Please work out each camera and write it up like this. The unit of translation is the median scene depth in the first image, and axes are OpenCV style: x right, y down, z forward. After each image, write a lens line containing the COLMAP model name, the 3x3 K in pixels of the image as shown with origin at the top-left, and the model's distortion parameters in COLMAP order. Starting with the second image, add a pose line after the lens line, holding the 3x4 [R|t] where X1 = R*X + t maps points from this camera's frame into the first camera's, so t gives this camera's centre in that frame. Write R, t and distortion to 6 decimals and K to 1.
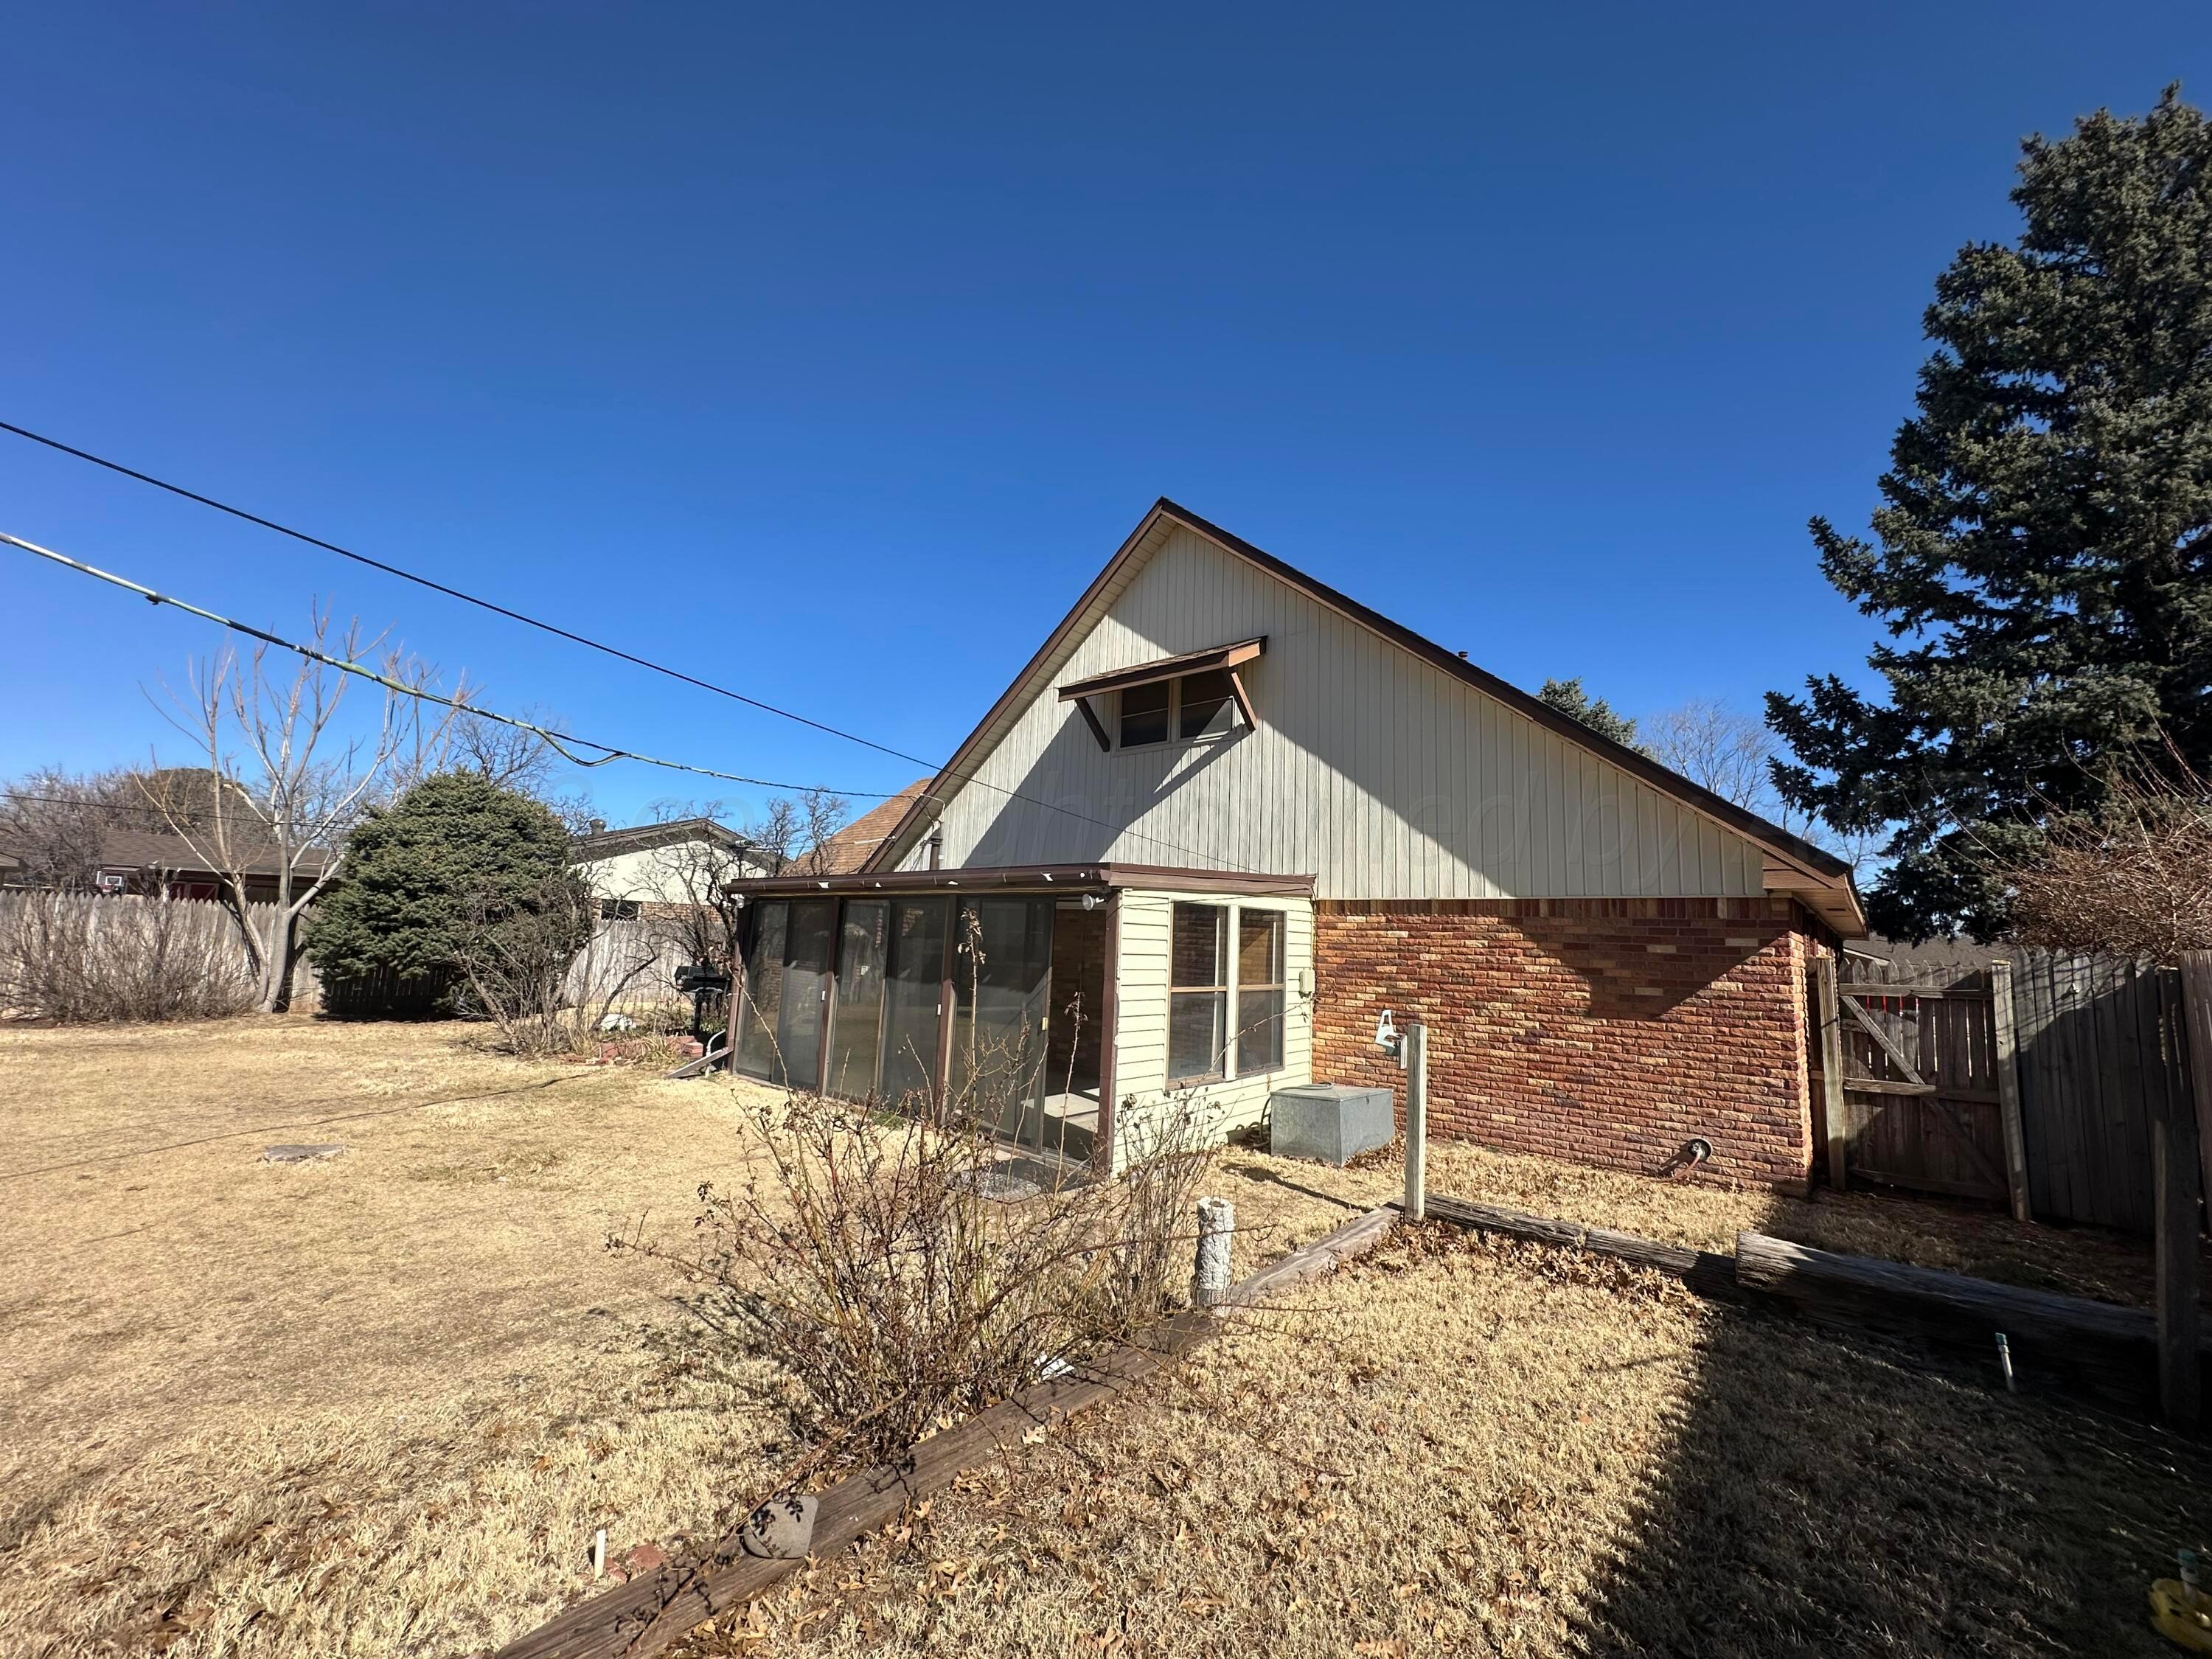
lens RADIAL K [[882.0, 0, 1104.4], [0, 882.0, 830.0], [0, 0, 1]] dist [-0.001236, 0.000695]
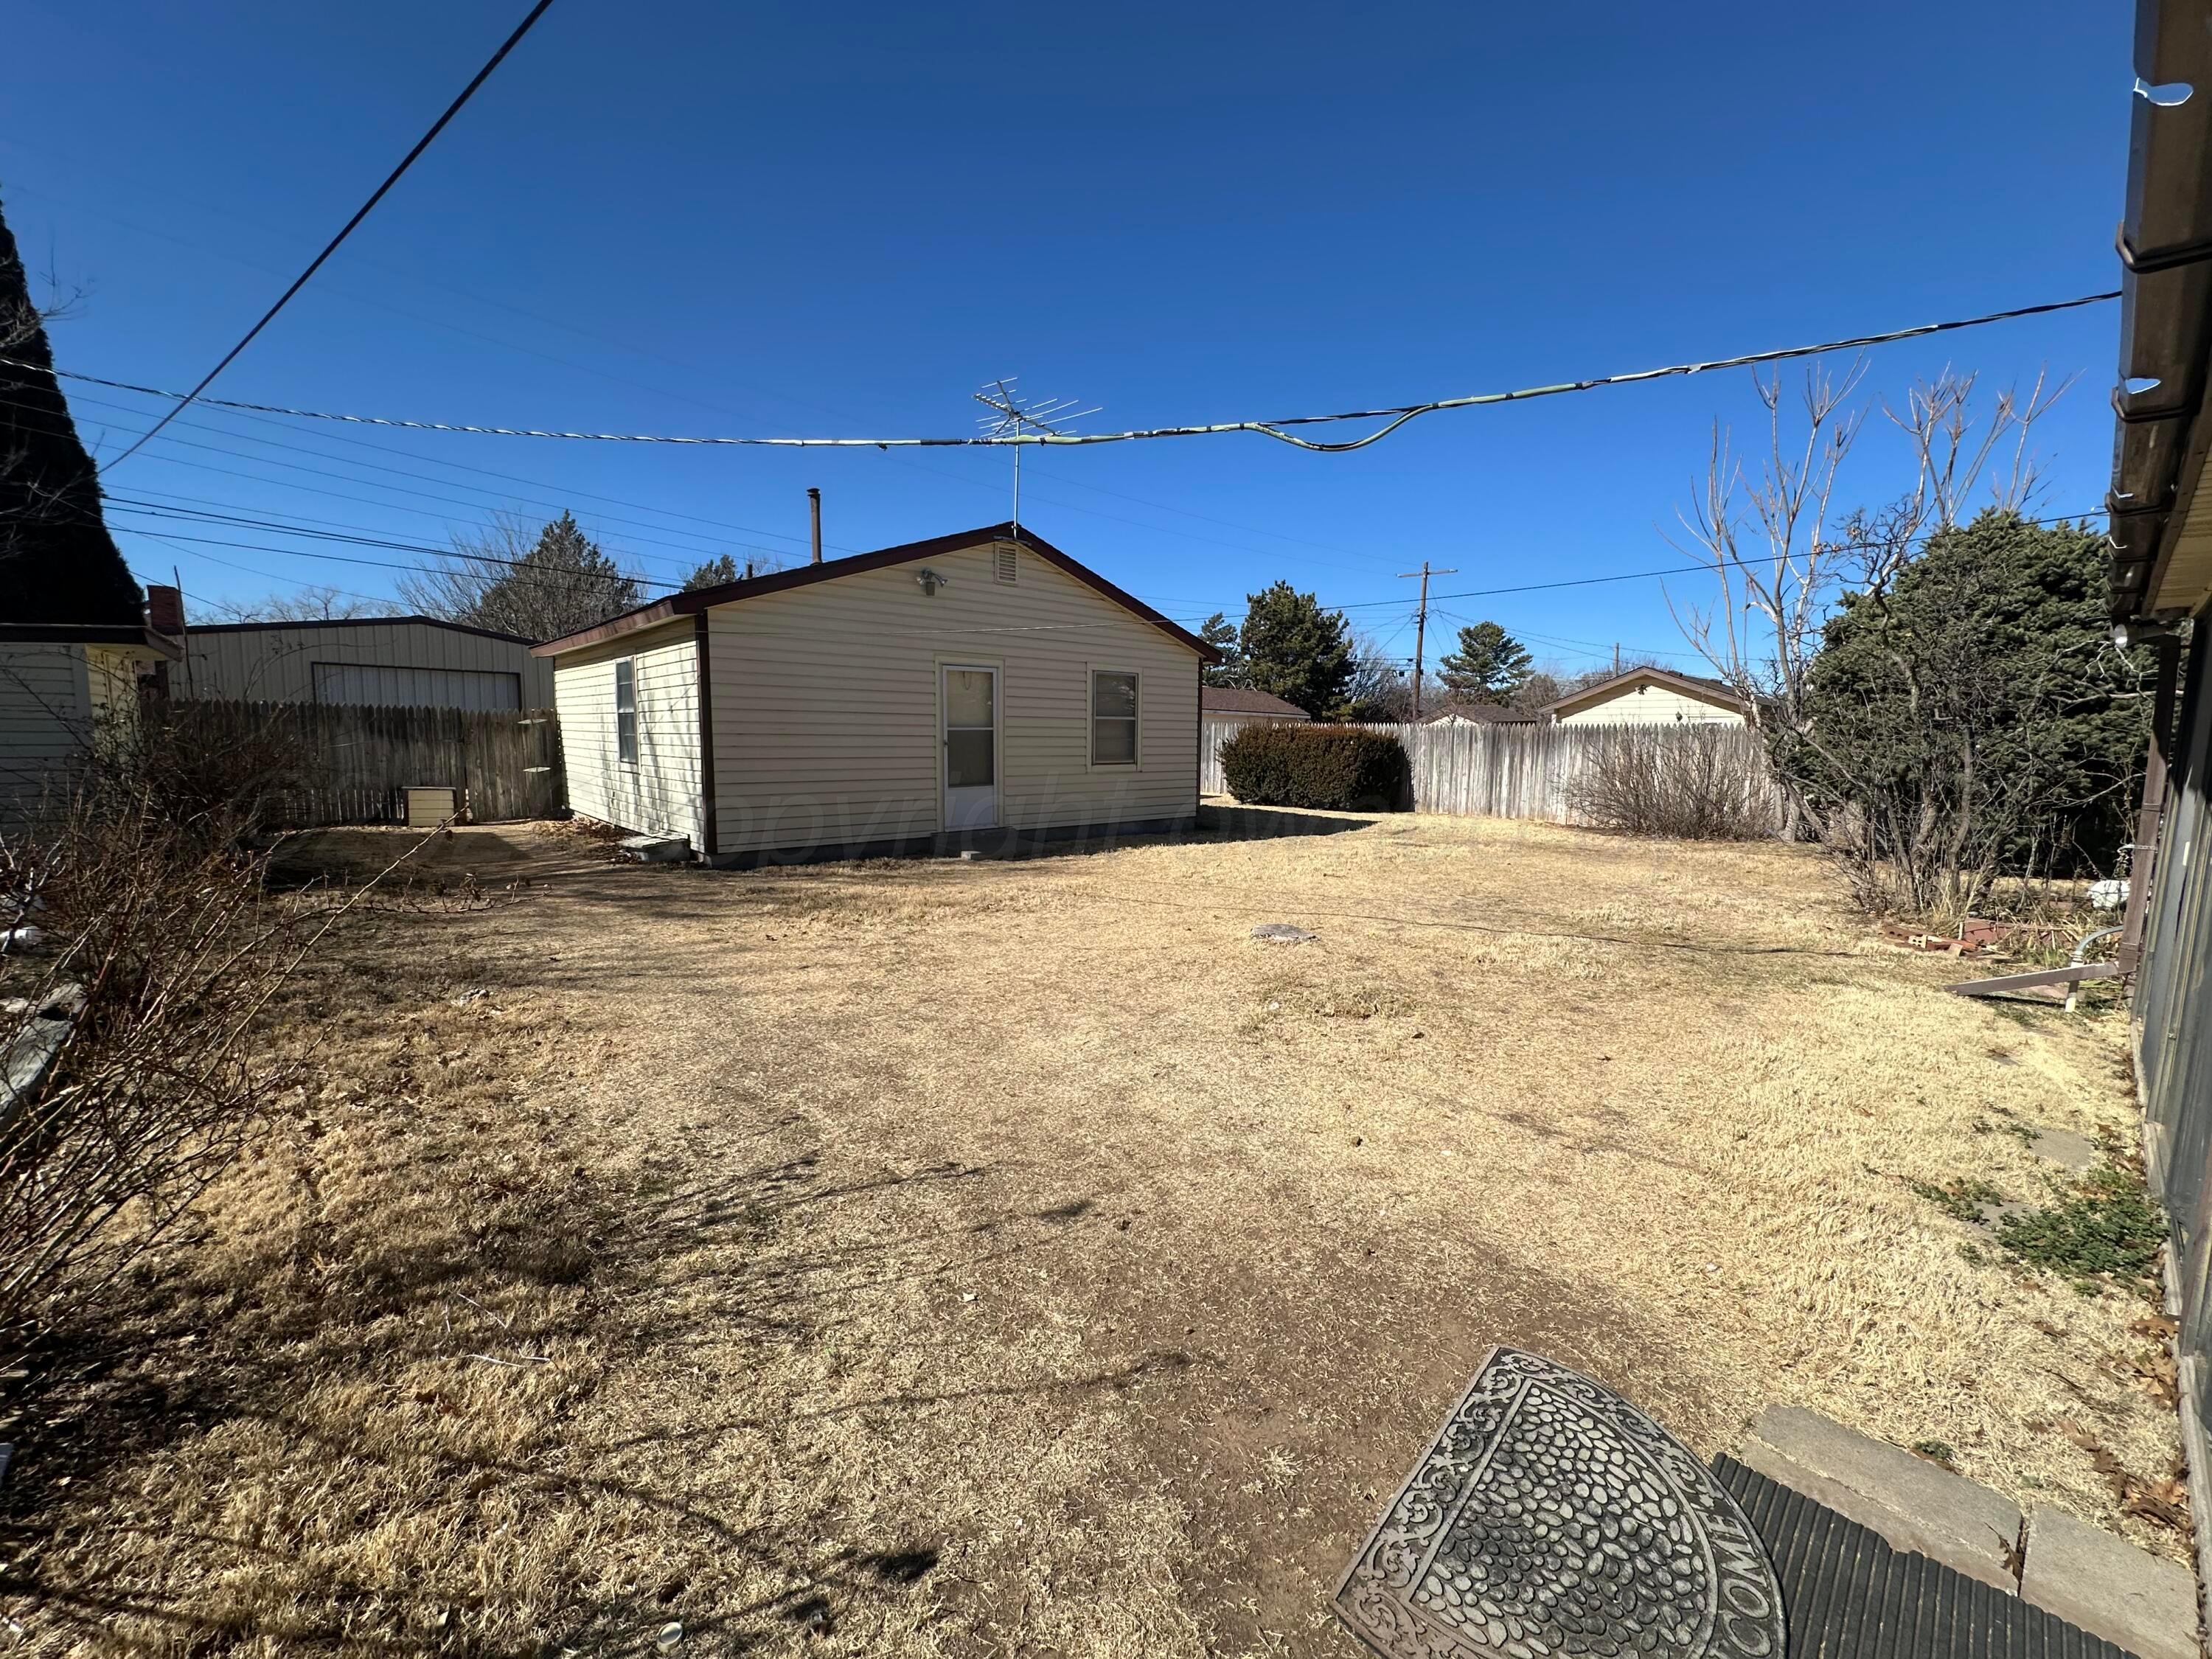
lens RADIAL K [[882.0, 0, 1101.0], [0, 882.0, 835.5], [0, 0, 1]] dist [-0.001236, 0.000695]
pose [[-0.117026, 0.062944, -0.991132, 0.113068], [0.105872, 0.993093, 0.050567, 0.158371], [0.987469, -0.099015, -0.122882, 0.835028]]
